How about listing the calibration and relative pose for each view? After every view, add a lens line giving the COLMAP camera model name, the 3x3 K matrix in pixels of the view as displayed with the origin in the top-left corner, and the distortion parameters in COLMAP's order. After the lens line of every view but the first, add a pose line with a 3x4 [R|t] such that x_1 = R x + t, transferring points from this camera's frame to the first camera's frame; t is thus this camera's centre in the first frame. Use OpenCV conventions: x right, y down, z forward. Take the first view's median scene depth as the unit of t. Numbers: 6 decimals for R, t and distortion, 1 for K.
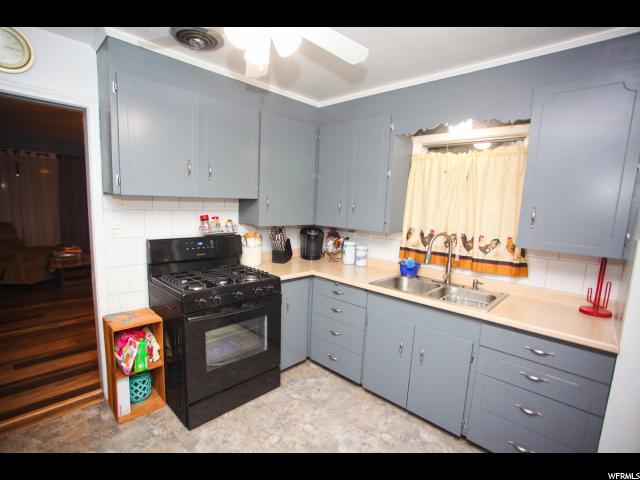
lens RADIAL K [[310.3, 0, 316.7], [0, 310.3, 243.3], [0, 0, 1]] dist [-0.075214, 0.034168]
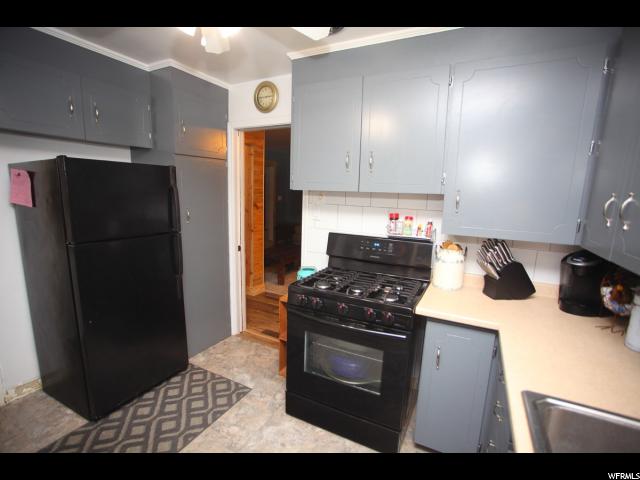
lens RADIAL K [[310.3, 0, 316.7], [0, 310.3, 243.3], [0, 0, 1]] dist [-0.075214, 0.034168]
pose [[0.275304, 0.130811, -0.952416, 0.441633], [-0.143467, 0.985196, 0.093843, -0.064329], [0.950592, 0.110805, 0.289995, 0.589767]]
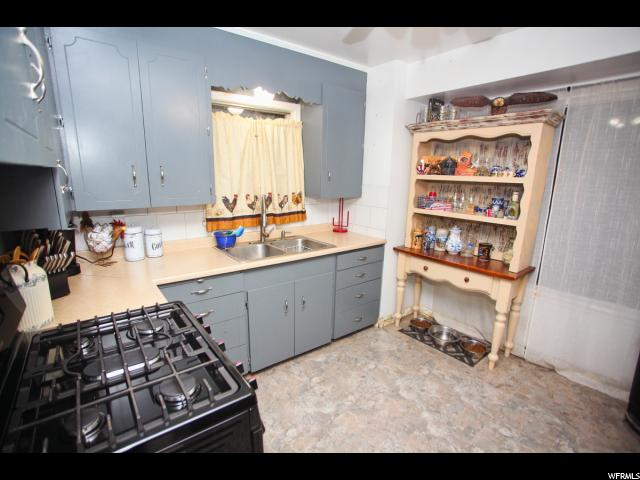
lens RADIAL K [[310.3, 0, 316.7], [0, 310.3, 243.3], [0, 0, 1]] dist [-0.075214, 0.034168]
pose [[0.158545, -0.257979, 0.953053, -0.612118], [0.121205, 0.963047, 0.240521, -0.107741], [-0.979884, 0.077381, 0.183955, 0.623517]]
